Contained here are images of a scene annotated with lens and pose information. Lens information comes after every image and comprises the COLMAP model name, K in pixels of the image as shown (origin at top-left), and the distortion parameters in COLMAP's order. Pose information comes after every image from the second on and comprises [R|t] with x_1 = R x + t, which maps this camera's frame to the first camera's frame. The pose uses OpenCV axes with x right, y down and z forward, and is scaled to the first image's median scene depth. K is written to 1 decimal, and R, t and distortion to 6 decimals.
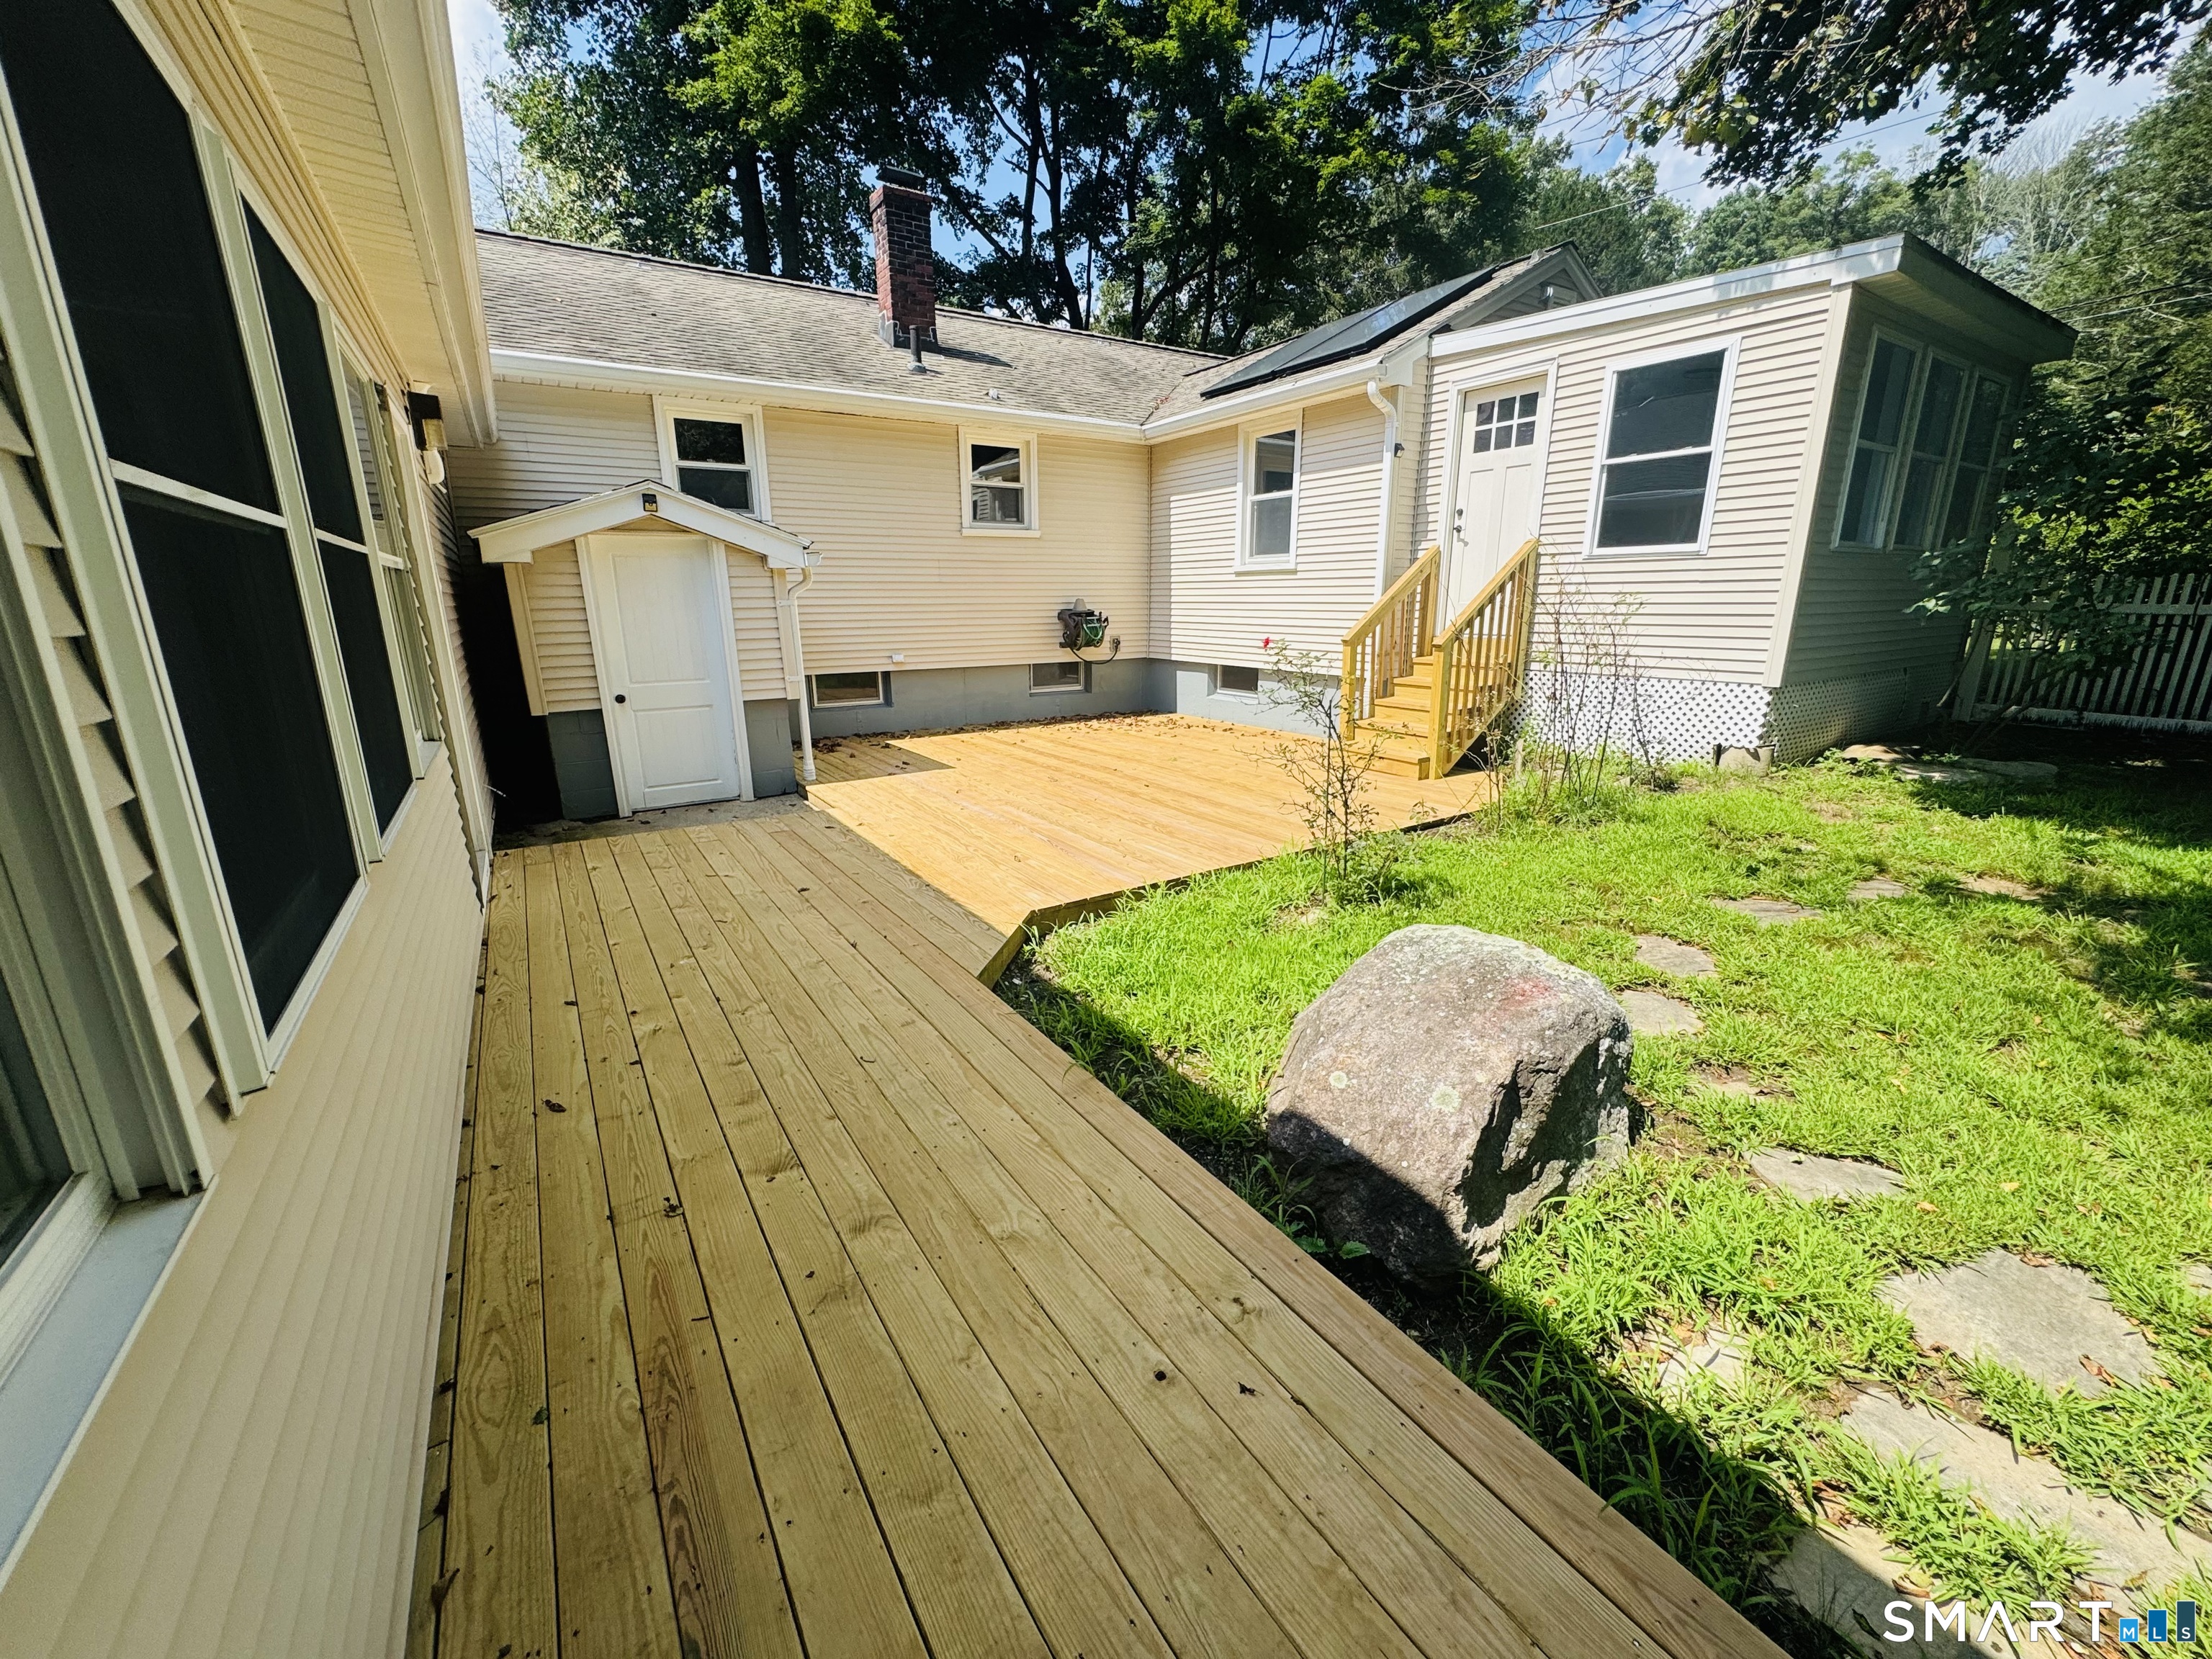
lens RADIAL K [[889.9, 0, 1106.0], [0, 889.9, 829.5], [0, 0, 1]] dist [0.002118, 0.000012]
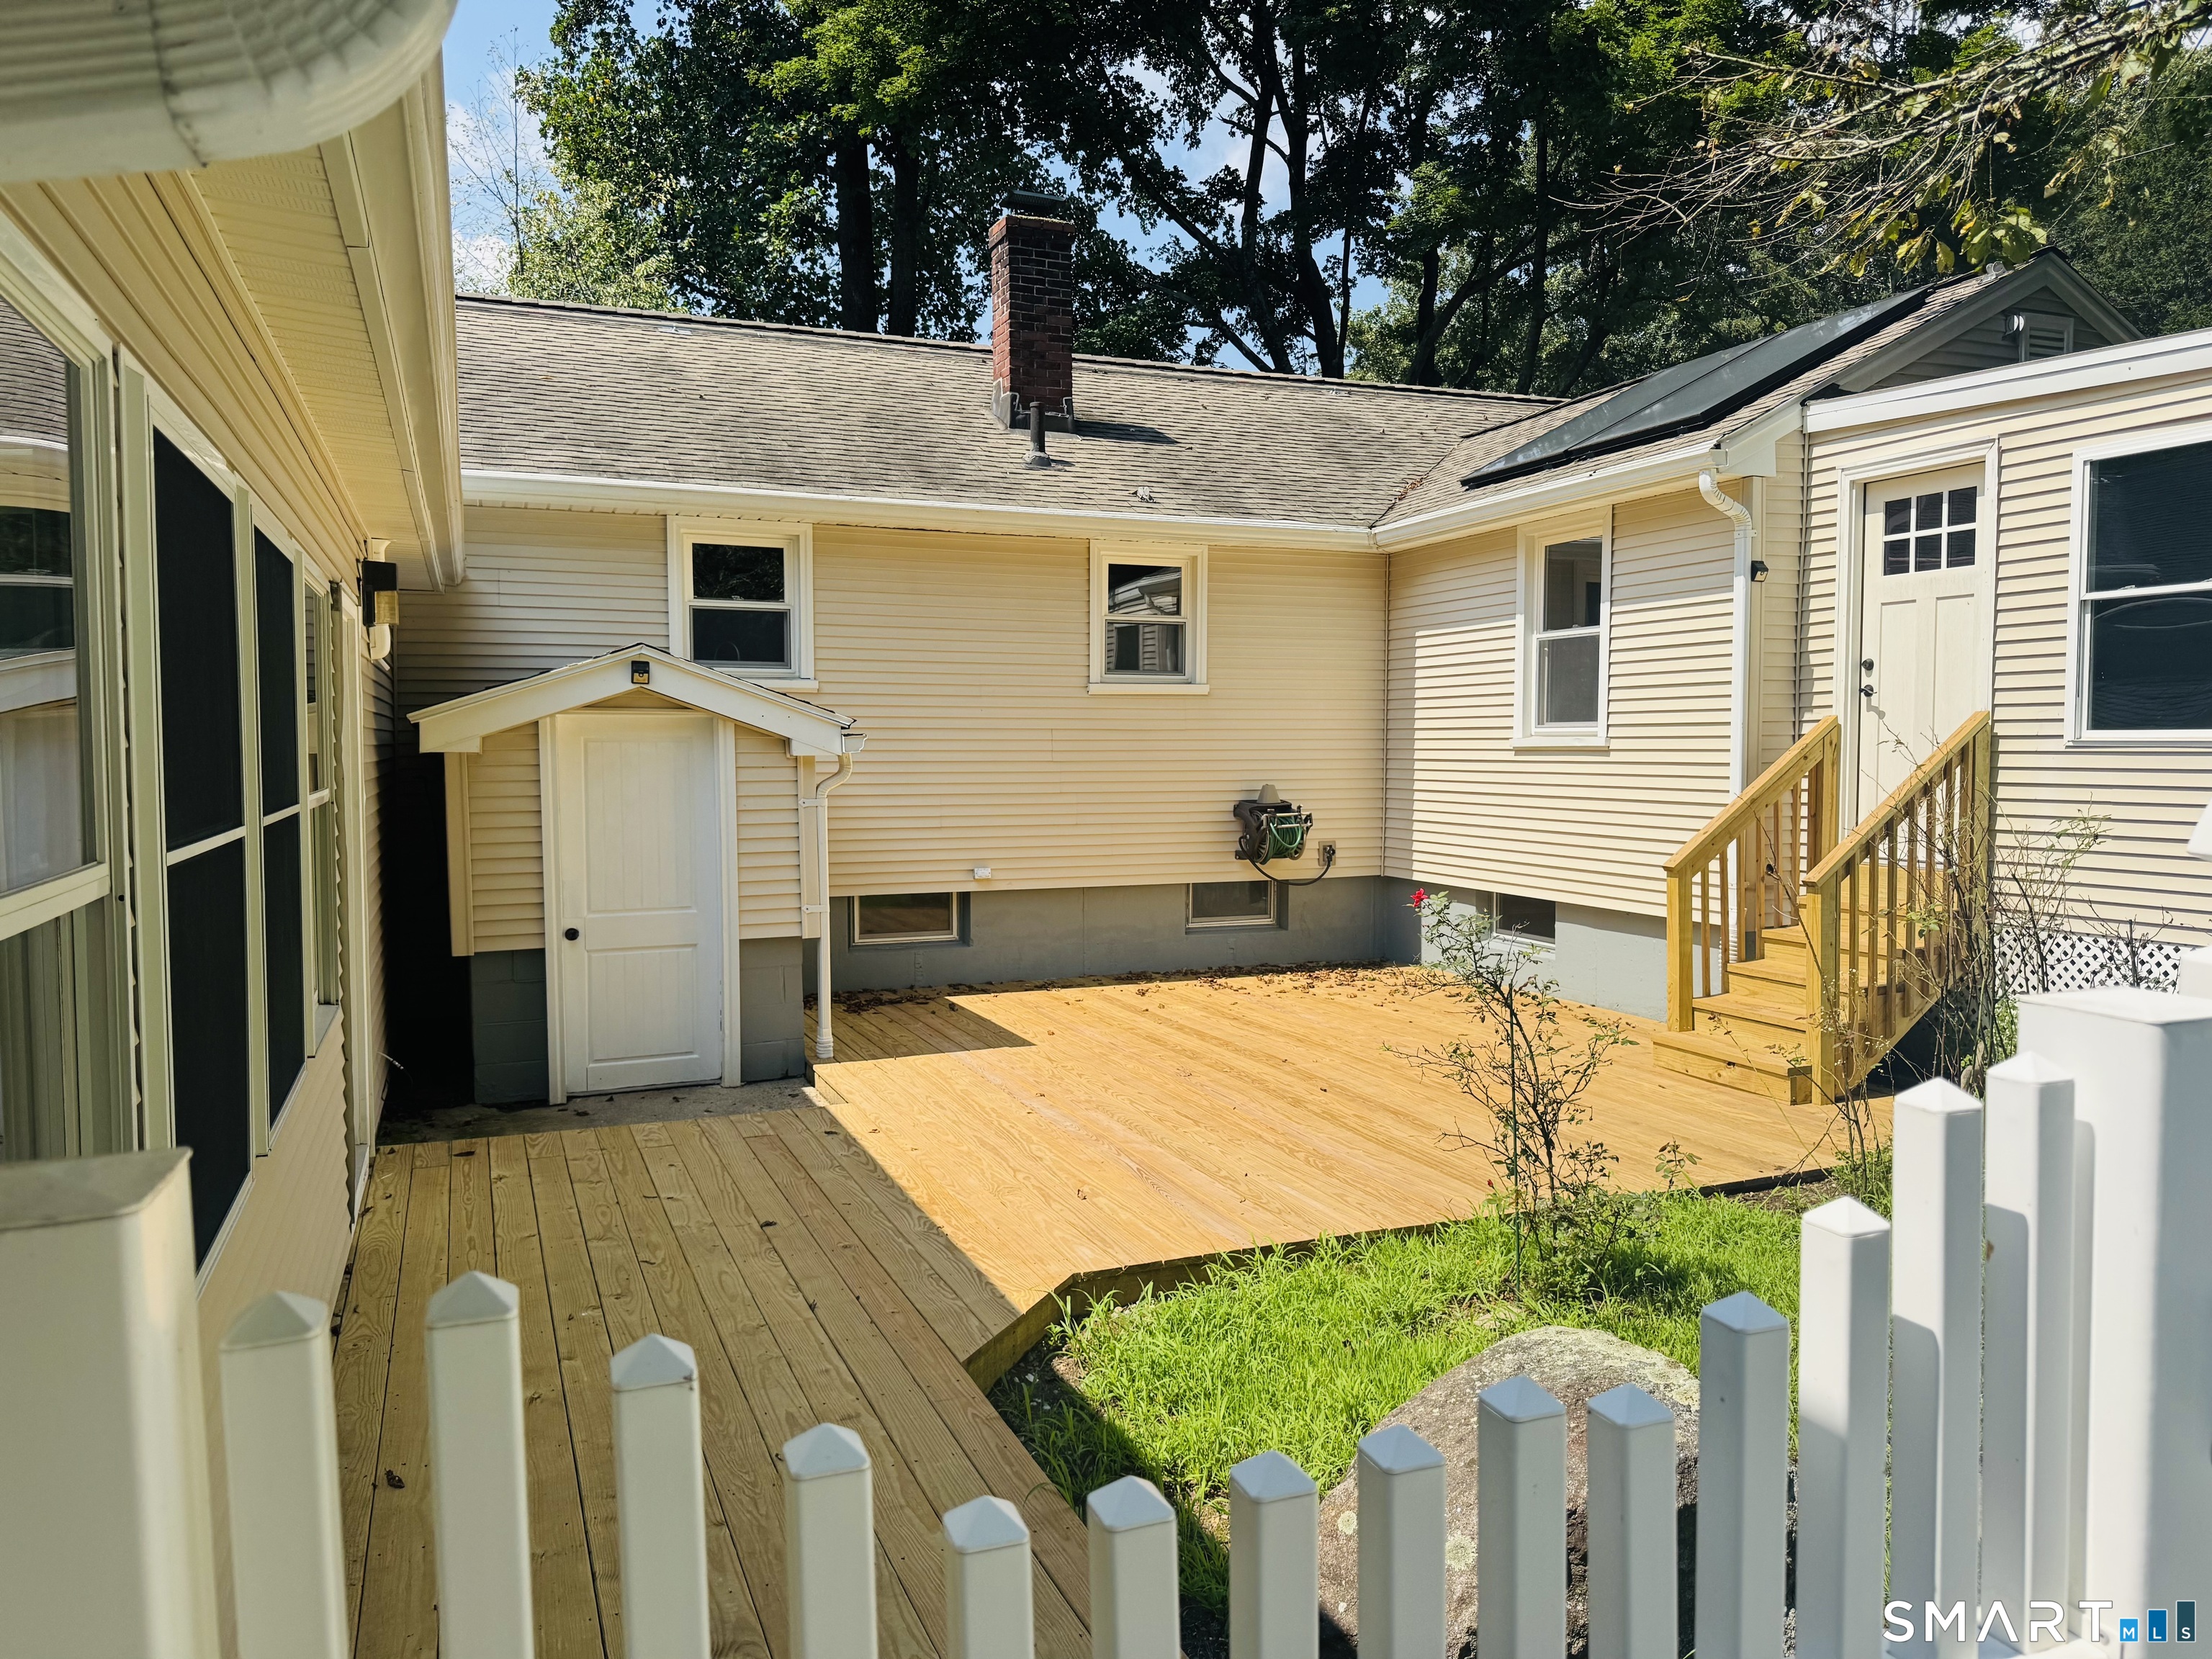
lens RADIAL K [[1548.9, 0, 1106.0], [0, 1548.9, 829.5], [0, 0, 1]] dist [0.133668, -0.243330]
pose [[0.982712, 0.015191, -0.184519, 0.082350], [-0.051762, 0.979428, -0.195040, -0.005490], [0.177760, 0.201219, 0.963282, -0.117416]]
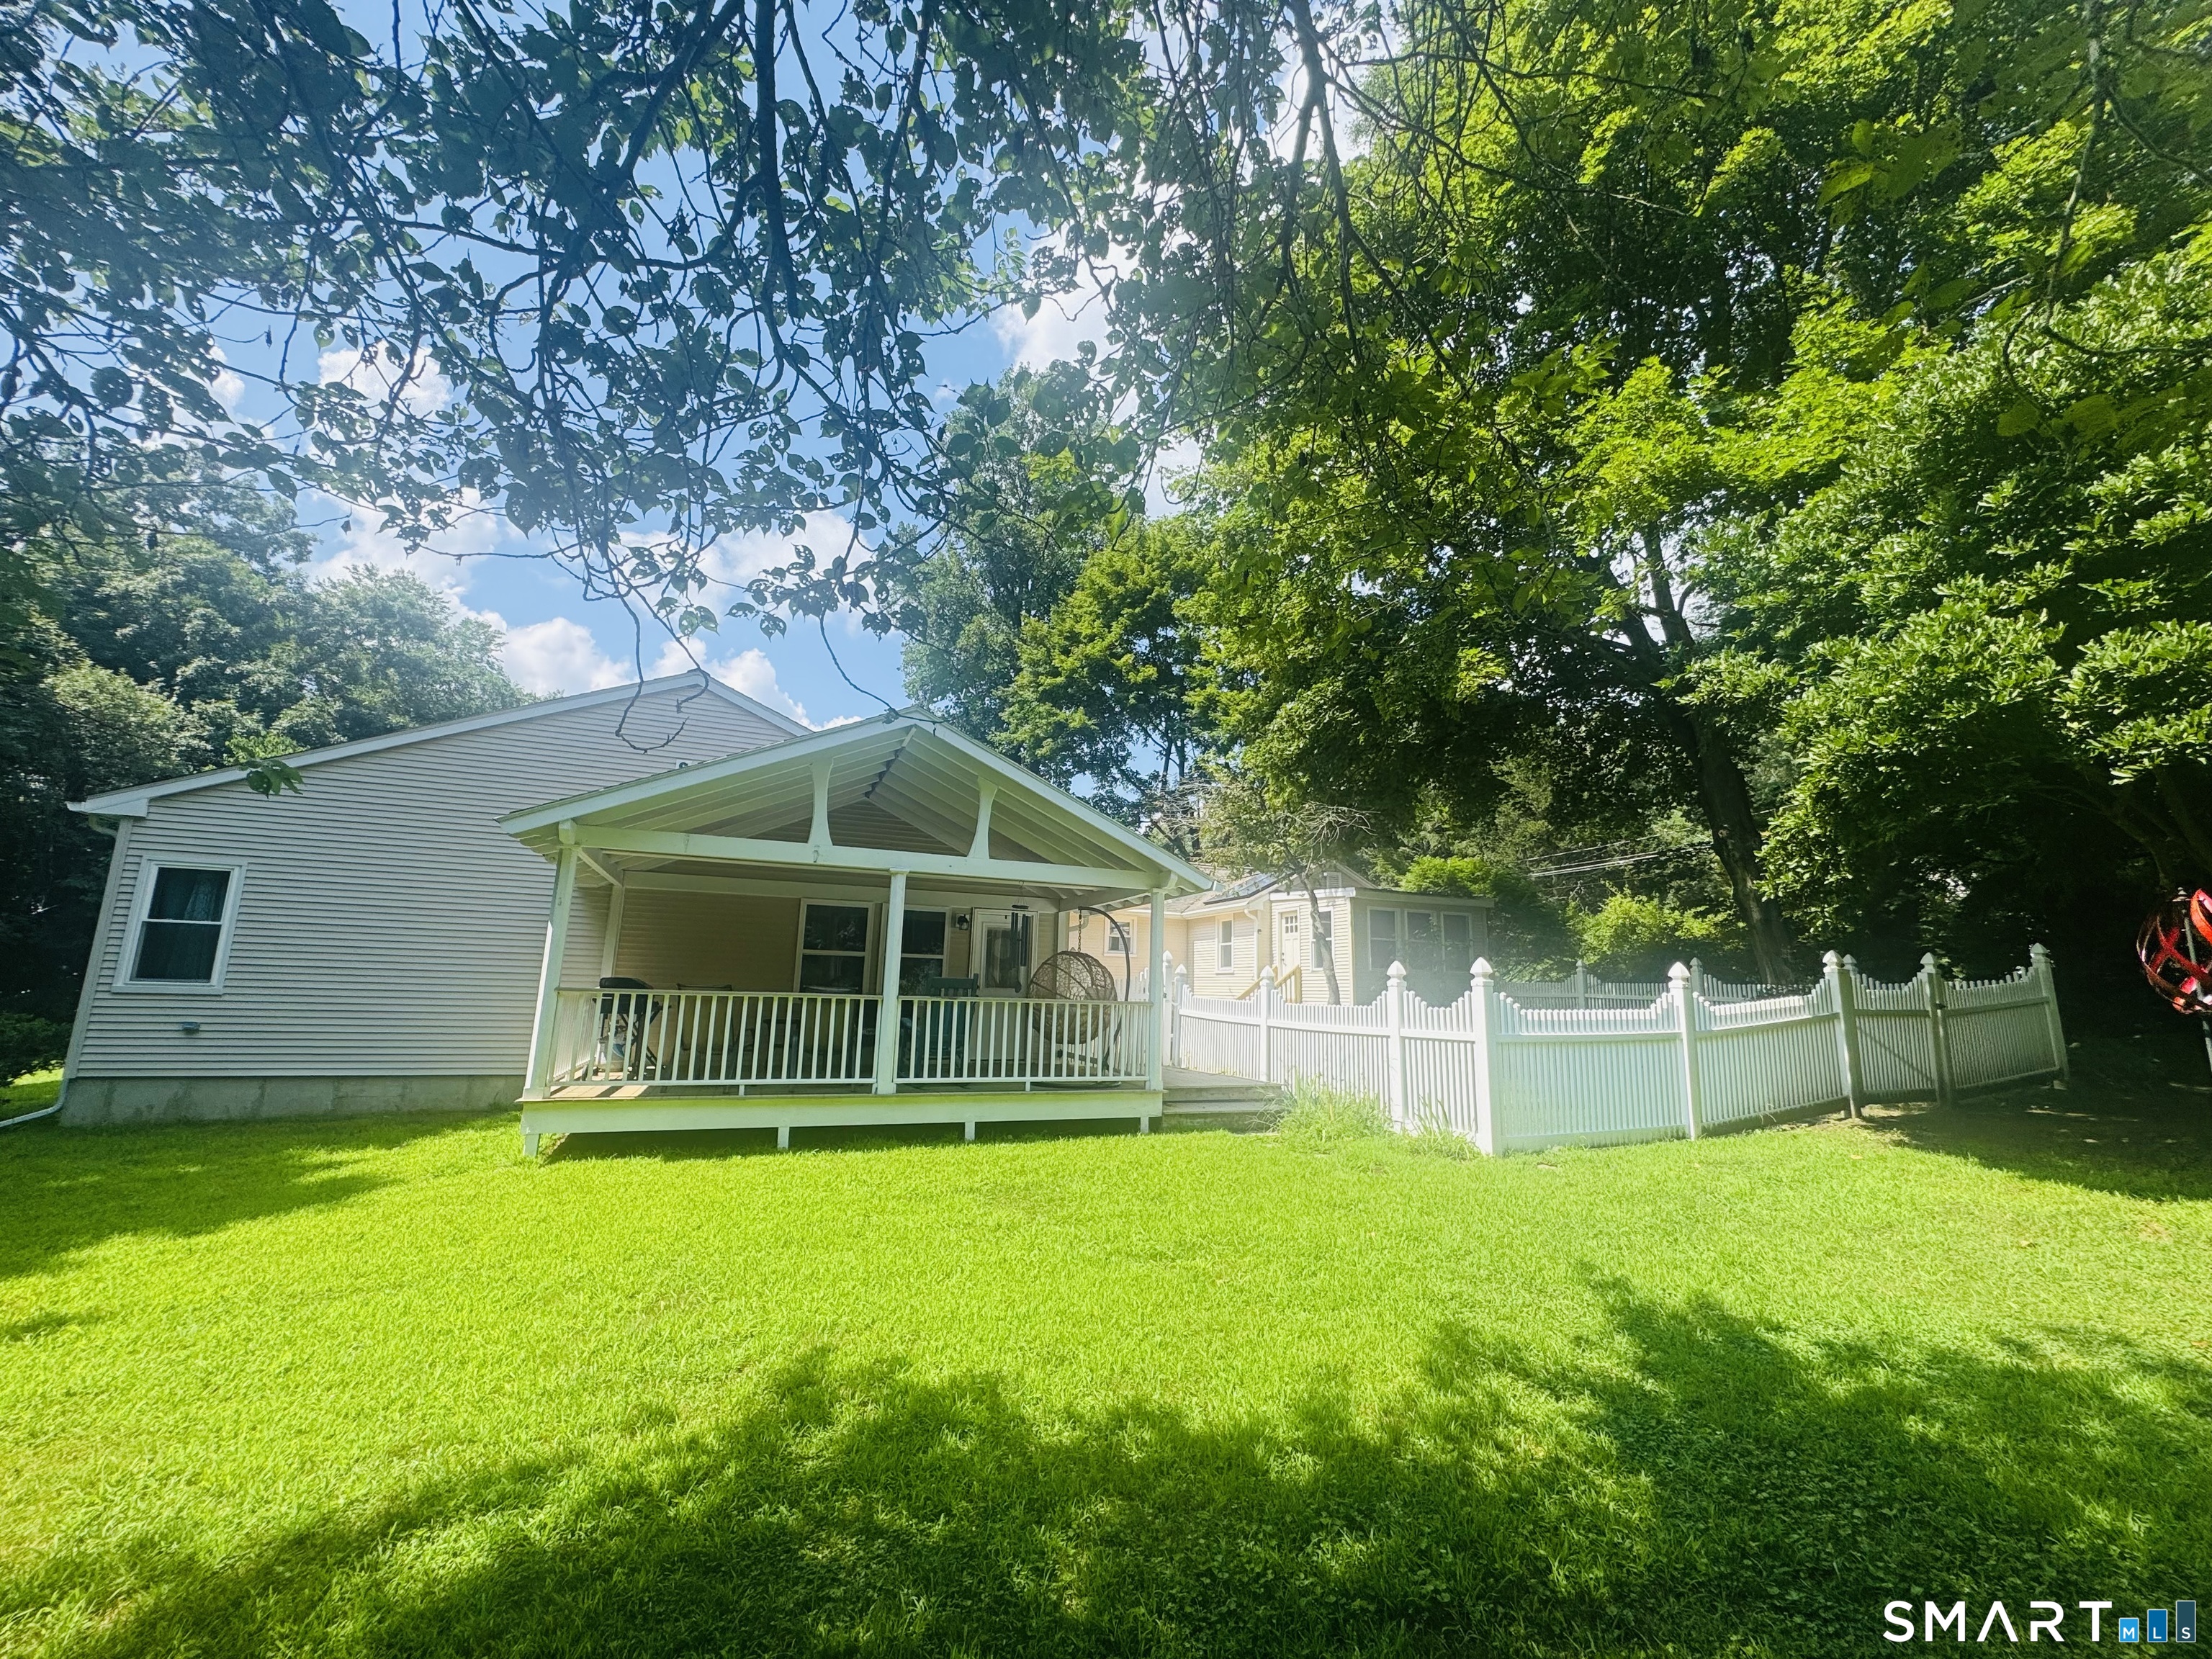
lens RADIAL K [[889.9, 0, 1106.0], [0, 889.9, 829.5], [0, 0, 1]] dist [0.002118, 0.000012]
pose [[0.983454, -0.004357, -0.181103, 0.355449], [-0.074843, 0.900631, -0.428092, 0.501586], [0.164972, 0.434563, 0.885403, -1.642620]]
